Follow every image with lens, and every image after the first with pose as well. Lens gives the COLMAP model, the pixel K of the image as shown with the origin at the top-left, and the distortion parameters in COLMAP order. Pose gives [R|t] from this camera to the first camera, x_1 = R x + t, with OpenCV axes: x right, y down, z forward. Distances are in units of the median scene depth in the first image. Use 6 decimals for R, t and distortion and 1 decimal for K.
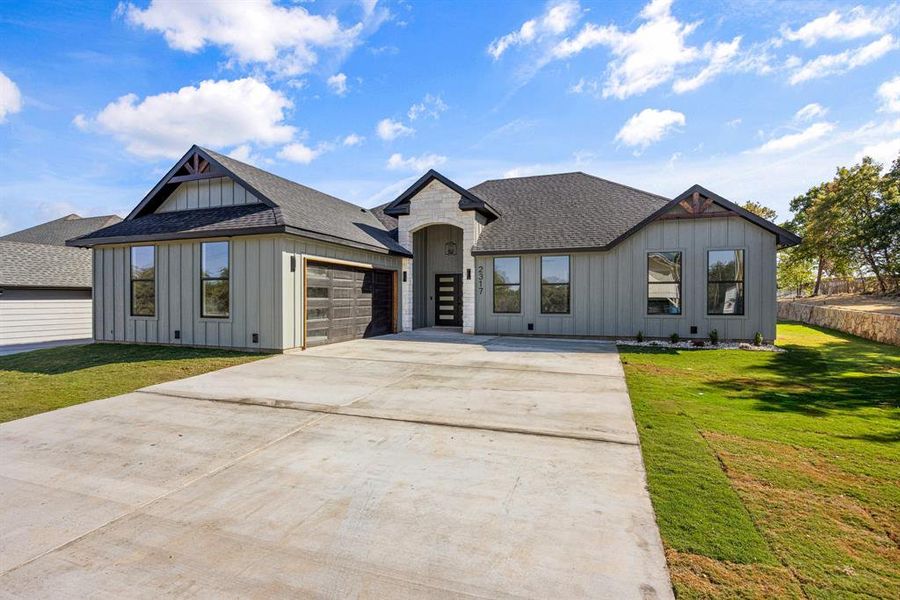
lens RADIAL K [[445.7, 0, 448.5], [0, 445.7, 296.9], [0, 0, 1]] dist [-0.006714, -0.000436]
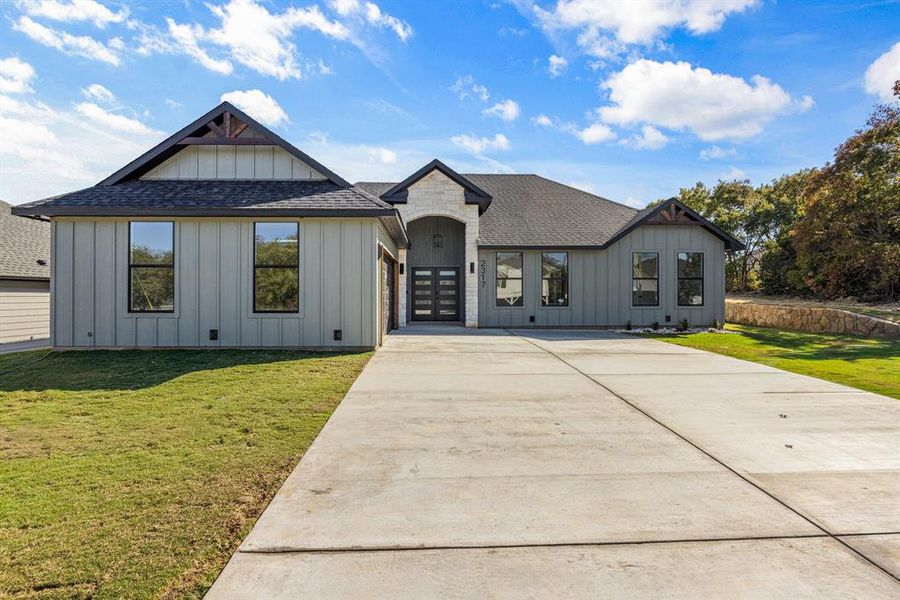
lens RADIAL K [[469.6, 0, 448.8], [0, 469.6, 293.9], [0, 0, 1]] dist [-0.009533, -0.001521]
pose [[0.929757, 0.001126, 0.368172, -0.560395], [-0.000788, 0.999999, -0.001068, 0.012371], [-0.368173, 0.000702, 0.929757, 0.058659]]
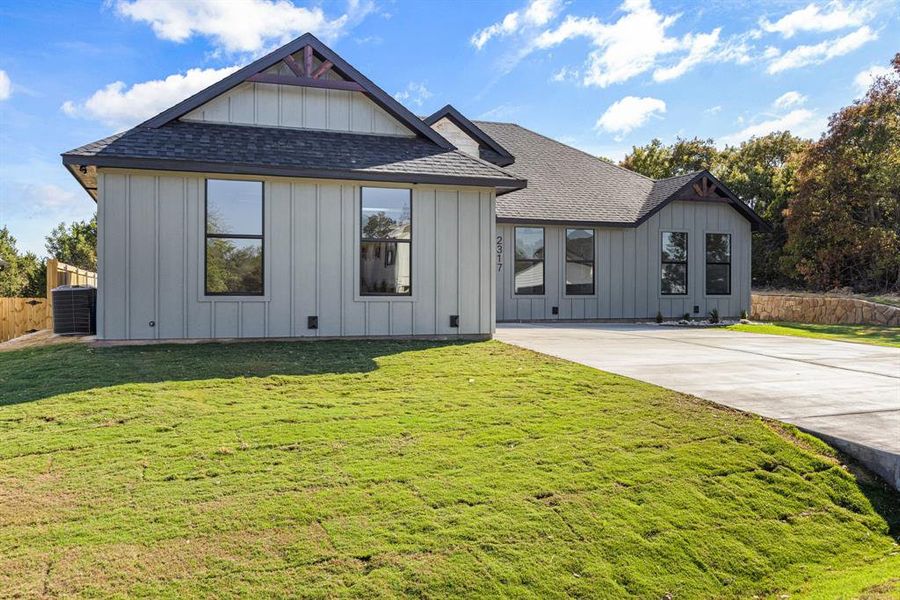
lens RADIAL K [[769.7, 0, 448.6], [0, 769.7, 300.6], [0, 0, 1]] dist [-0.013456, 0.003170]
pose [[0.769366, -0.005845, 0.638781, -1.258163], [-0.003692, 0.999901, 0.013596, 0.038734], [-0.638797, -0.012819, 0.769268, -0.003625]]
